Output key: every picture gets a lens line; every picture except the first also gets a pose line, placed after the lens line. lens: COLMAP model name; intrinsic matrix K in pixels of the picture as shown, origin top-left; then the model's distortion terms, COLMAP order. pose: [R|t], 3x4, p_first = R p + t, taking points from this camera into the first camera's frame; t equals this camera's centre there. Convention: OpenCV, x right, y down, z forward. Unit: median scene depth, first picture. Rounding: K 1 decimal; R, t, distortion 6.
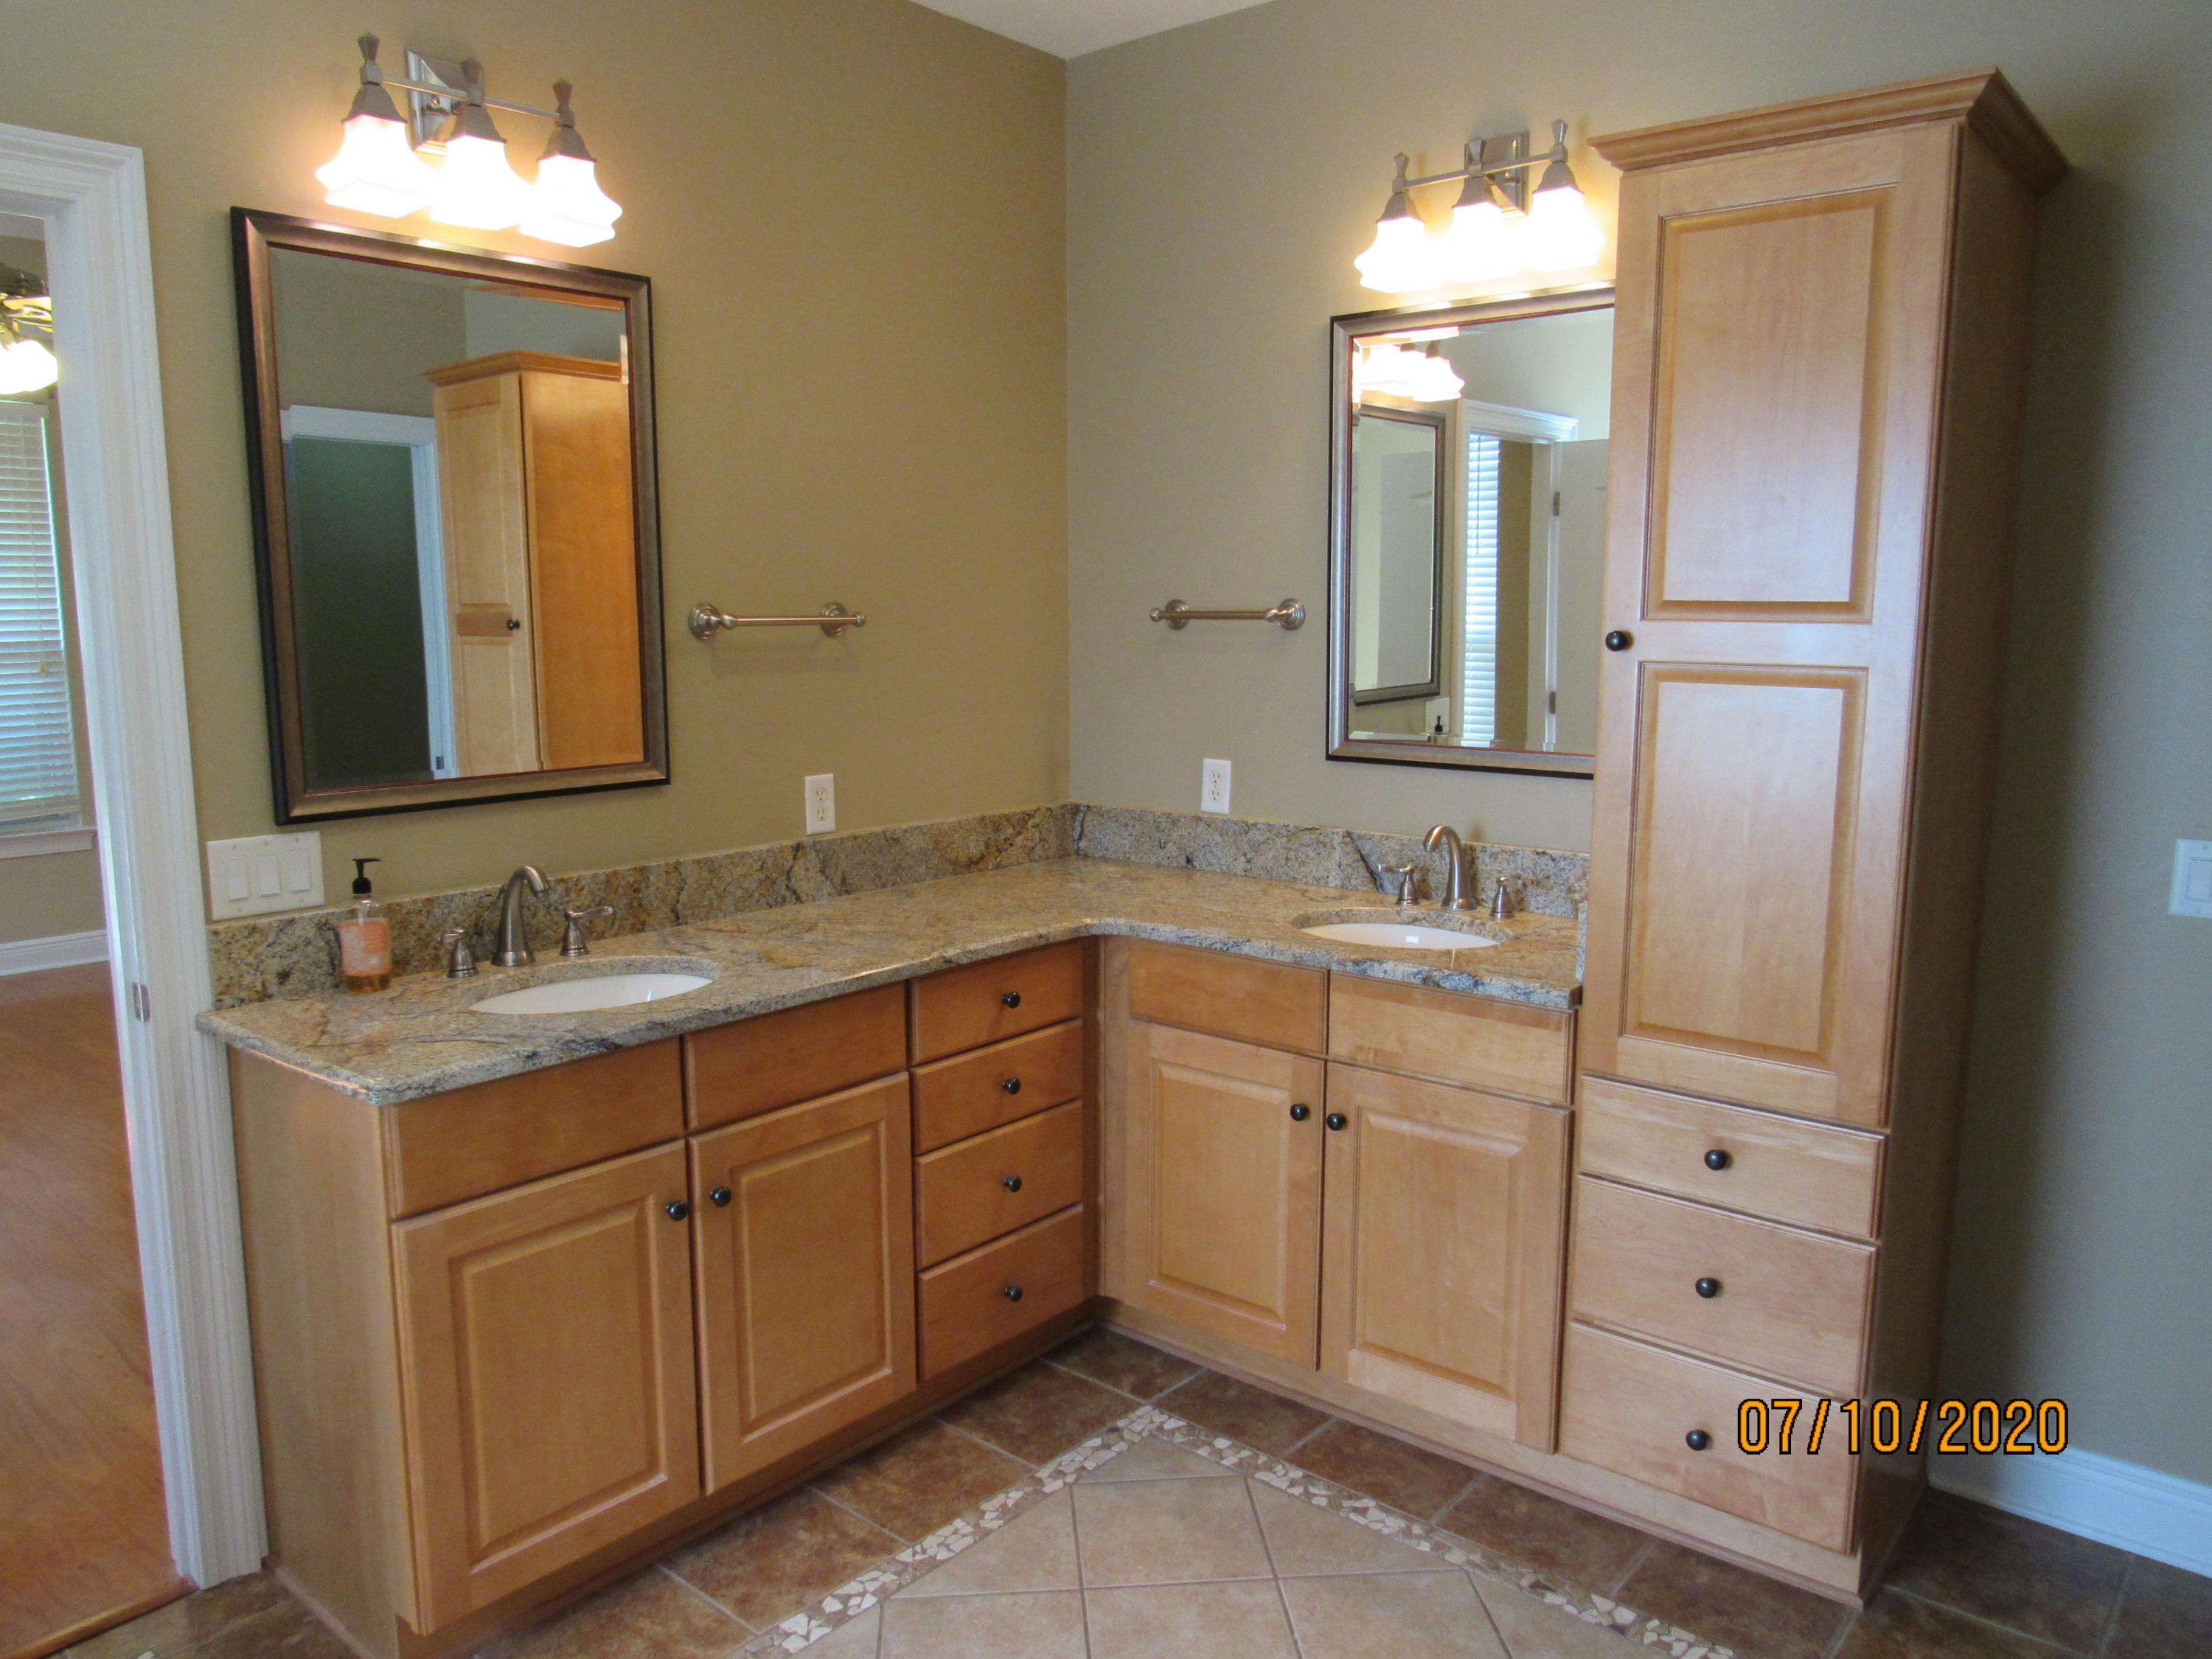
lens RADIAL K [[1576.7, 0, 1106.9], [0, 1576.7, 832.0], [0, 0, 1]] dist [-0.036771, 0.021686]
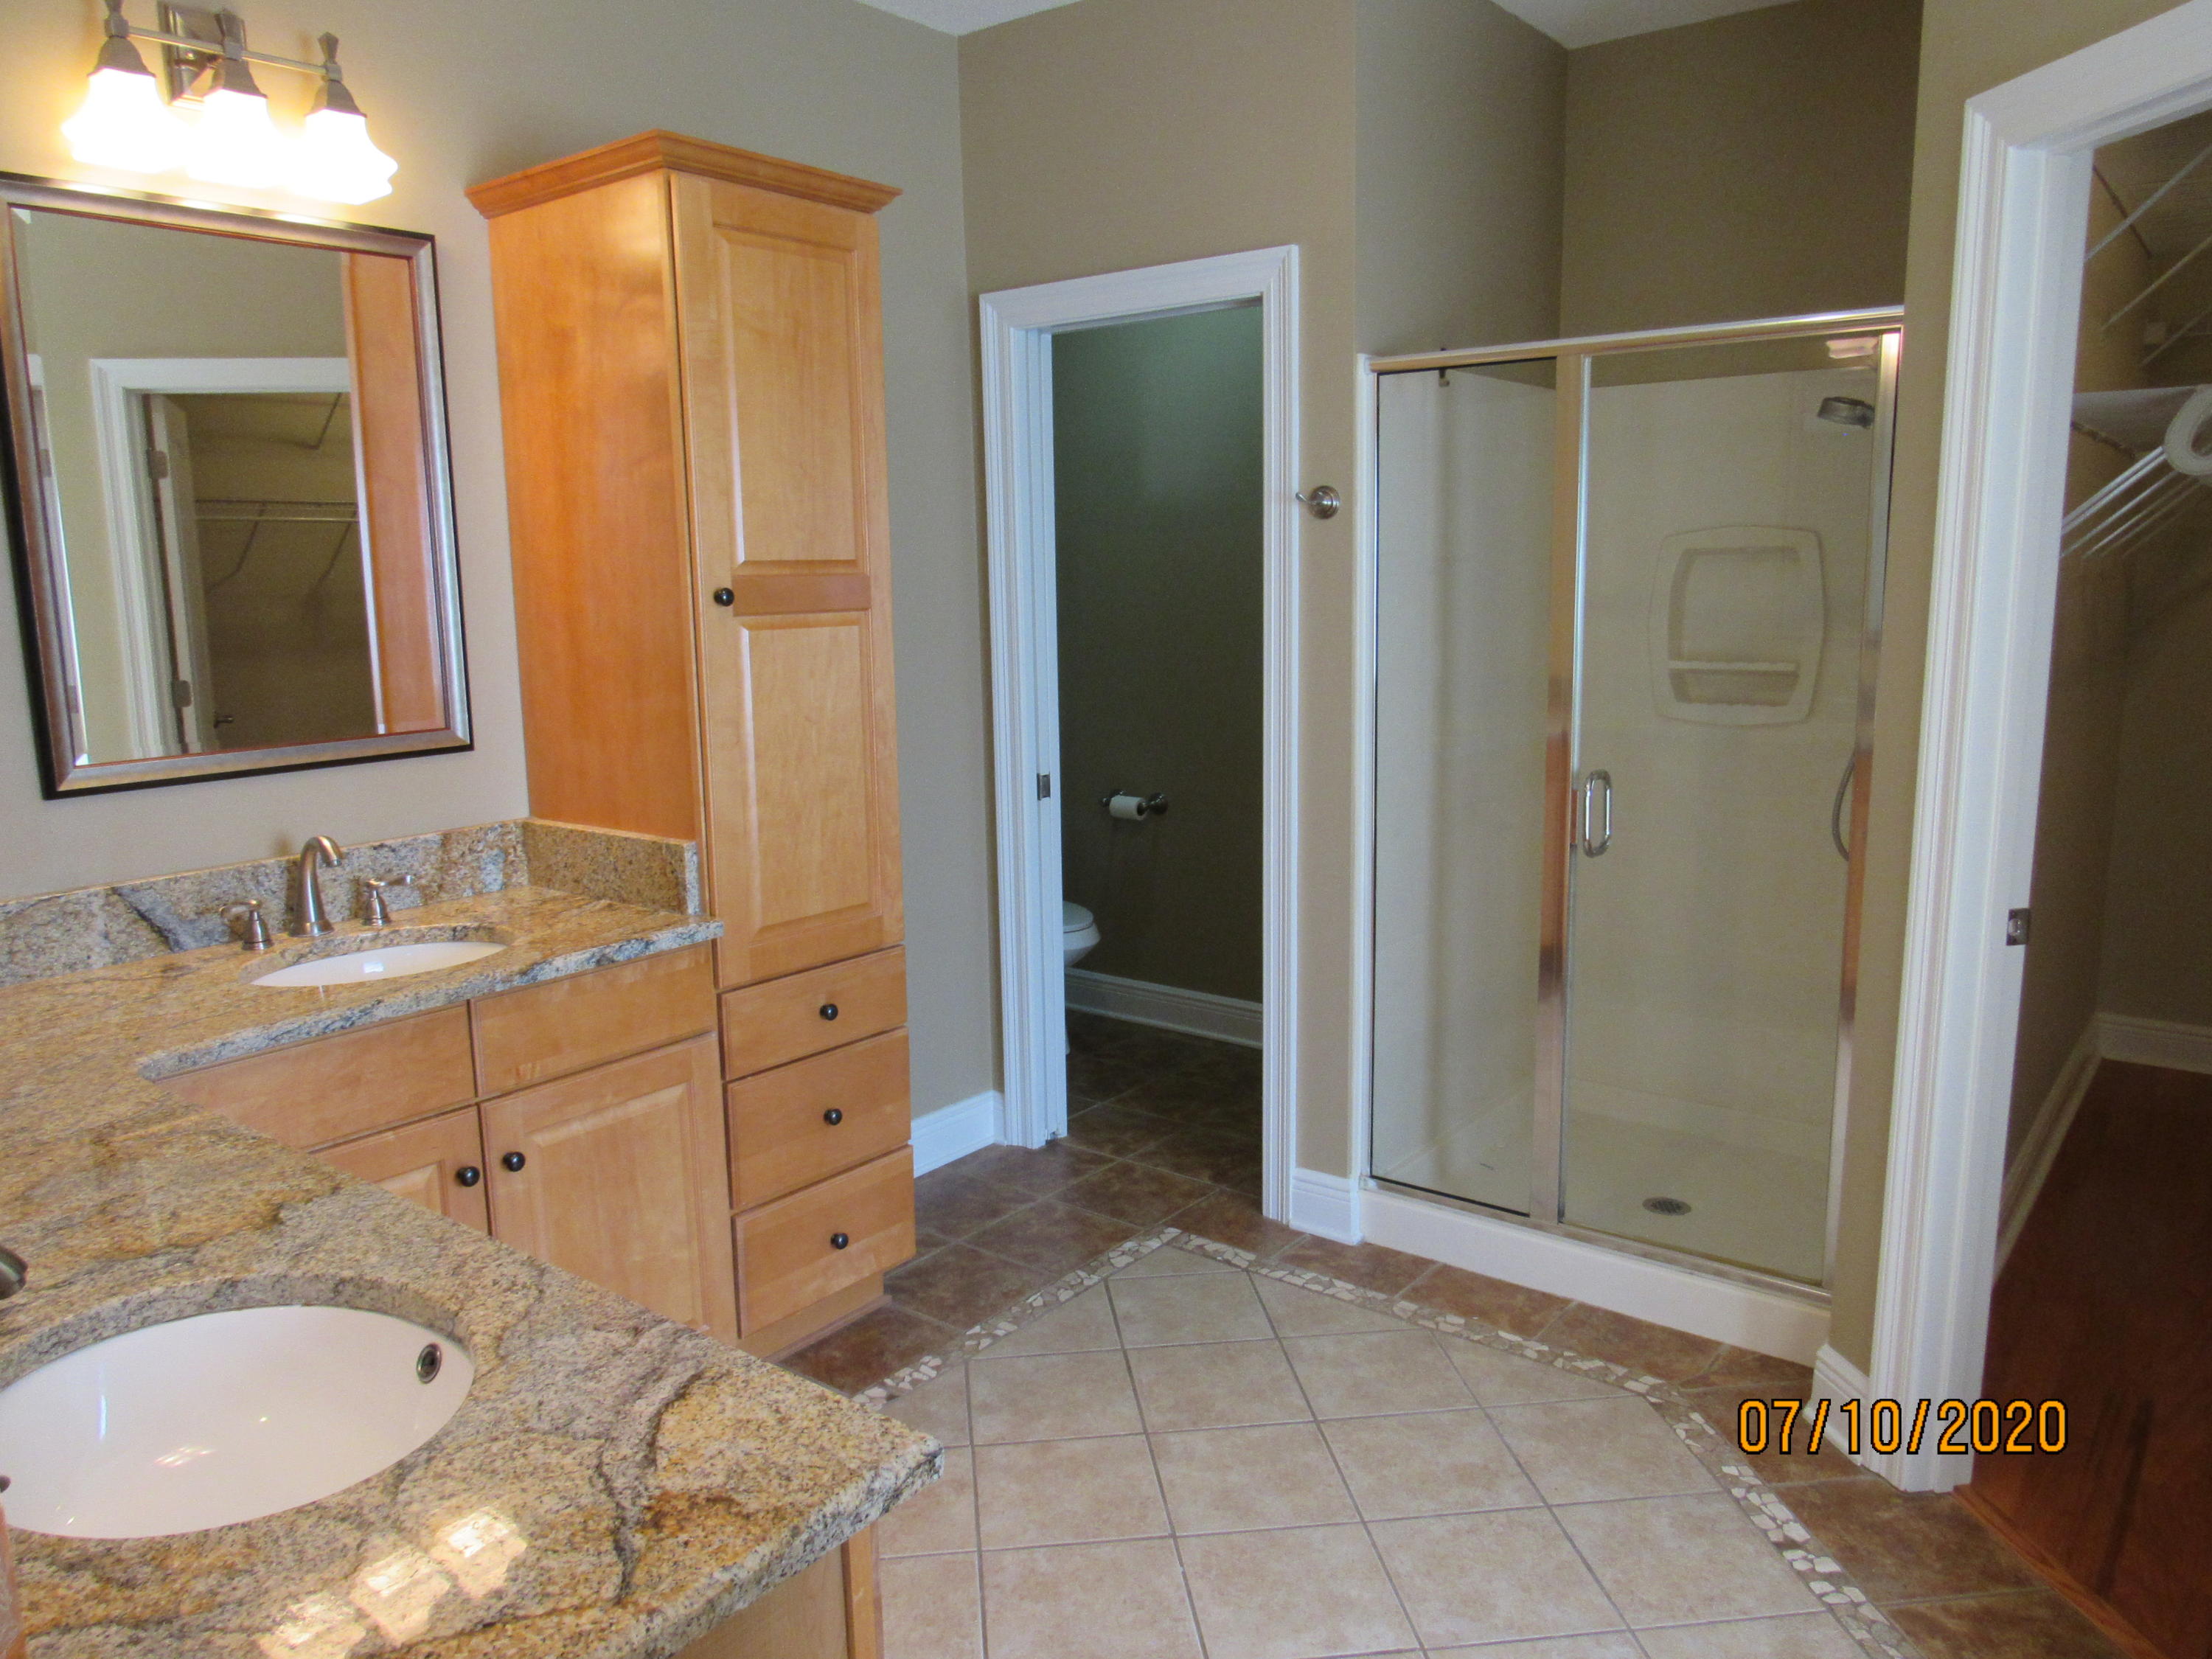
lens RADIAL K [[1576.7, 0, 1107.3], [0, 1576.7, 834.7], [0, 0, 1]] dist [-0.036771, 0.021686]
pose [[-0.033616, -0.171328, 0.984640, -0.669426], [0.160857, 0.971426, 0.174521, -0.088900], [-0.986405, 0.164253, -0.005096, 0.624942]]
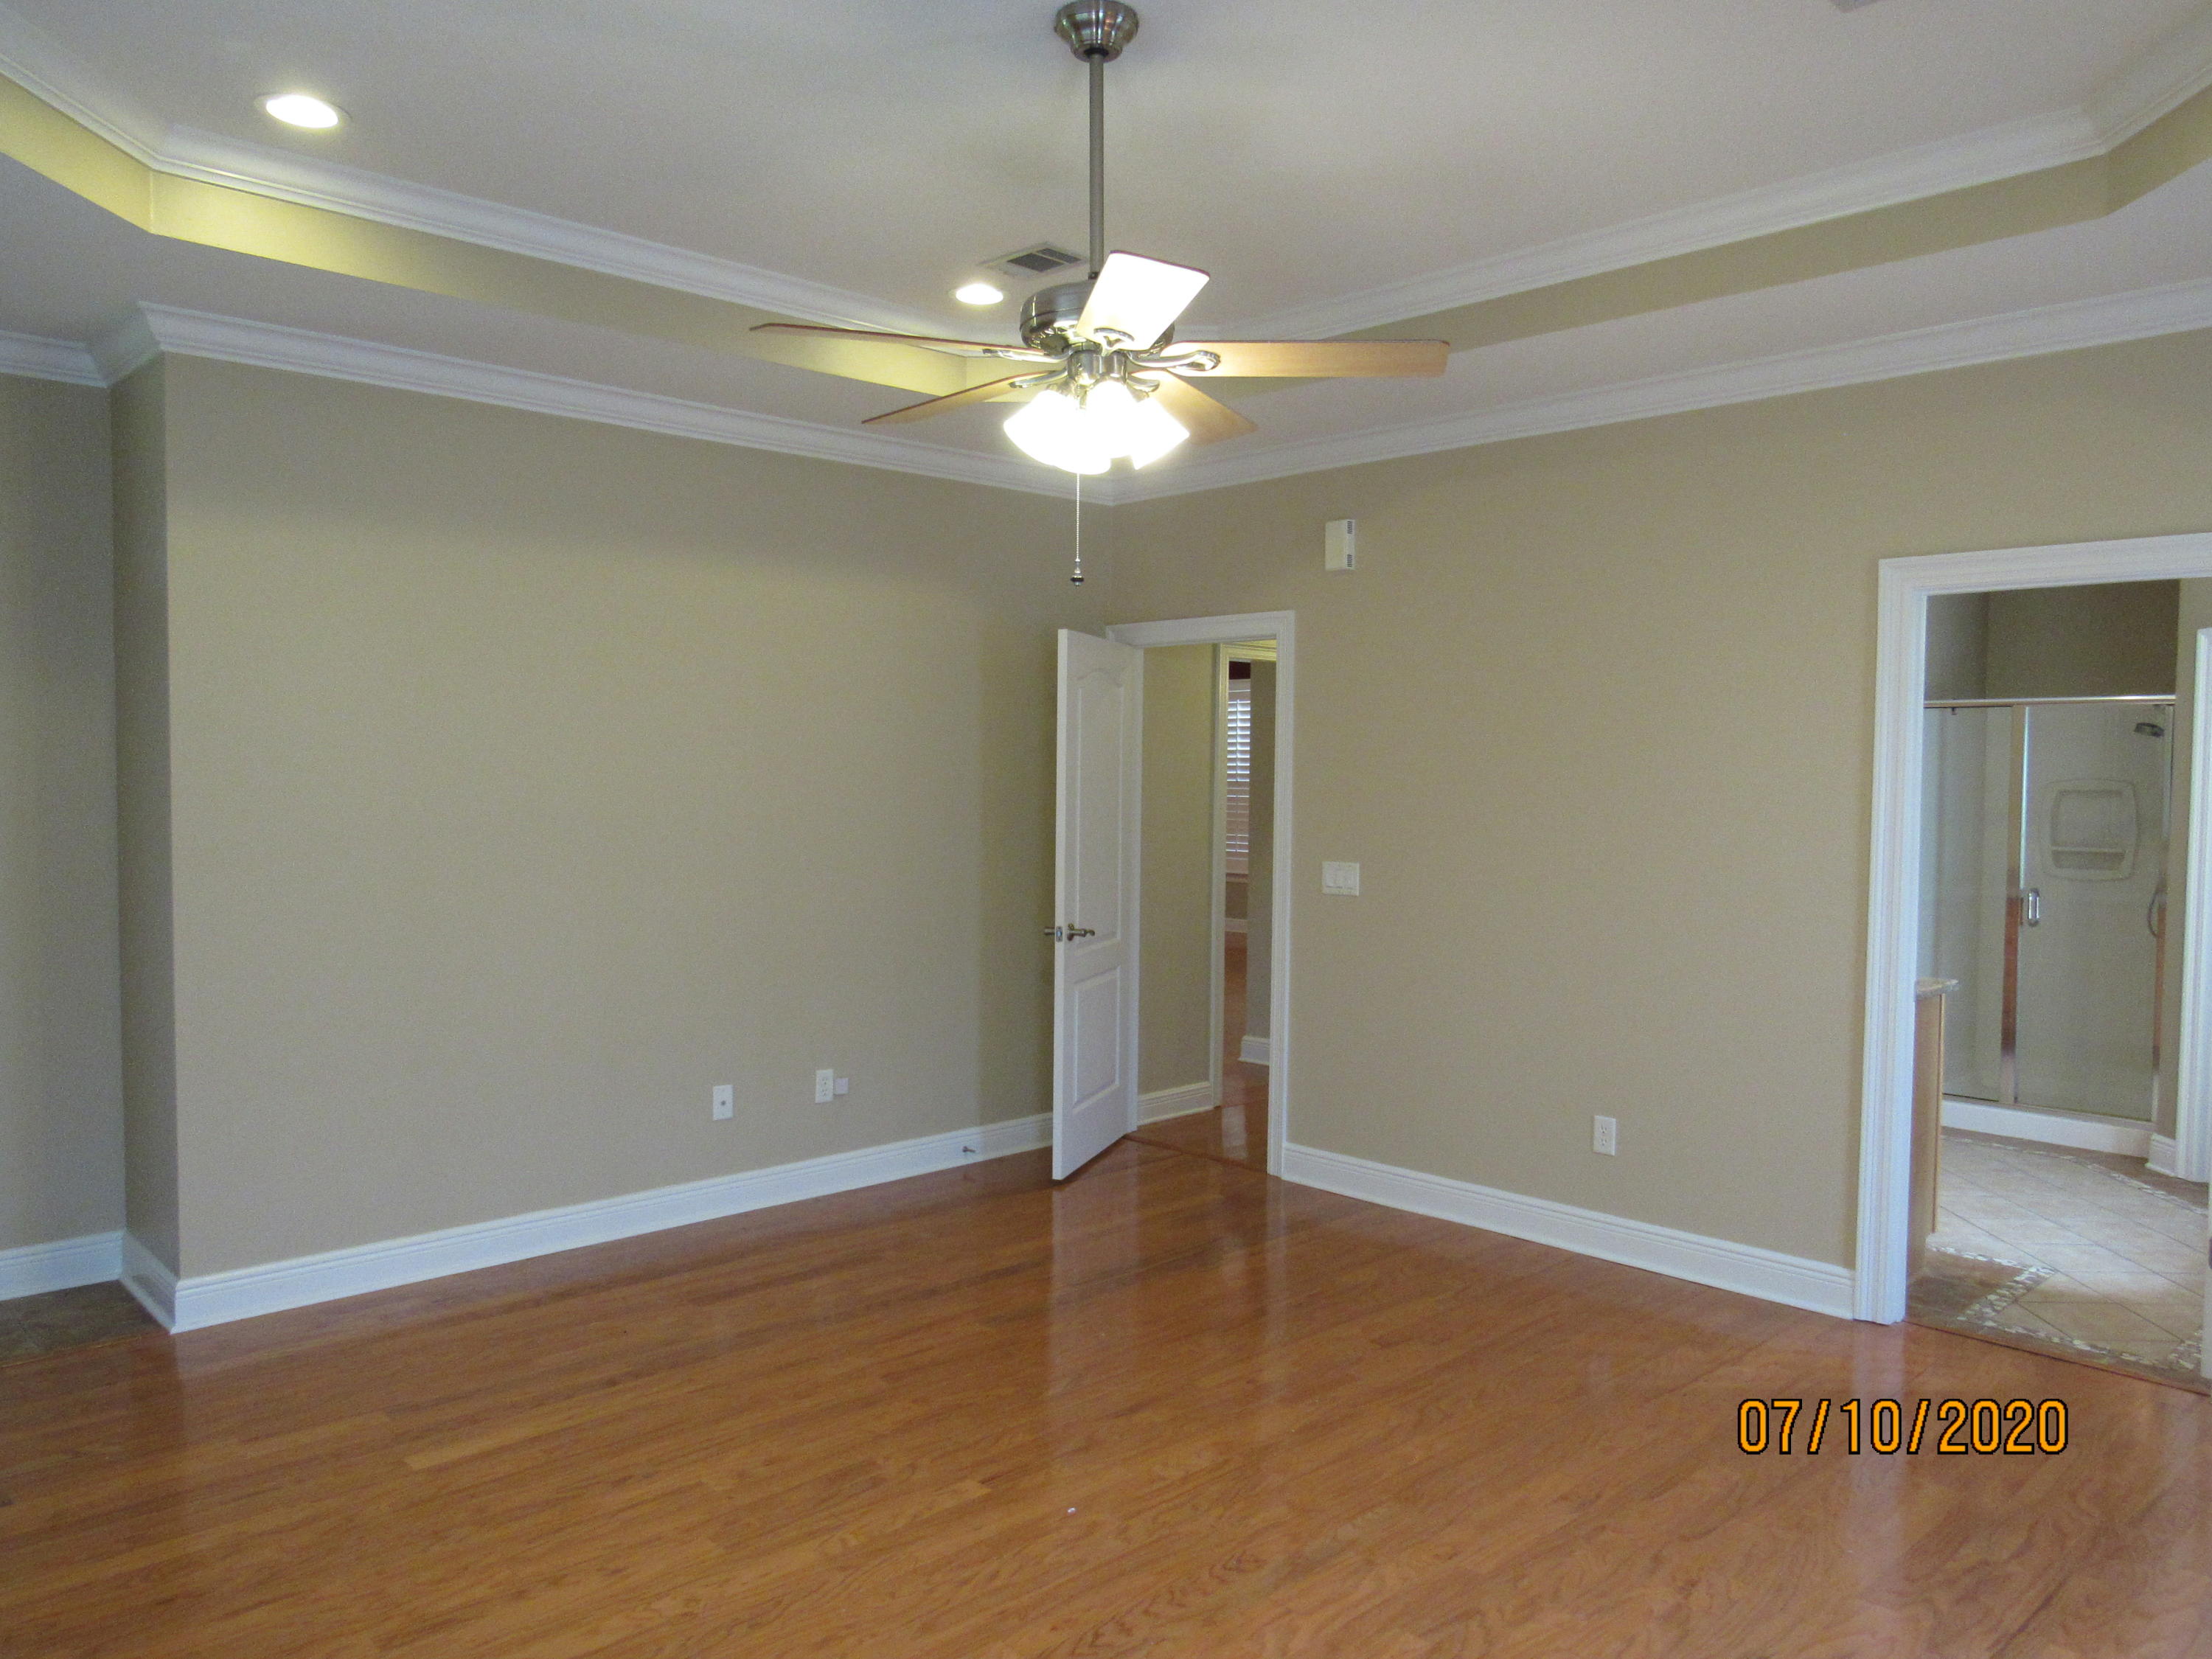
lens RADIAL K [[1576.7, 0, 1099.1], [0, 1576.7, 820.2], [0, 0, 1]] dist [-0.036771, 0.021686]
pose [[0.113902, -0.029061, 0.993067, -1.291621], [0.131968, 0.991157, 0.013869, -0.141488], [-0.984688, 0.129473, 0.116730, 0.951040]]
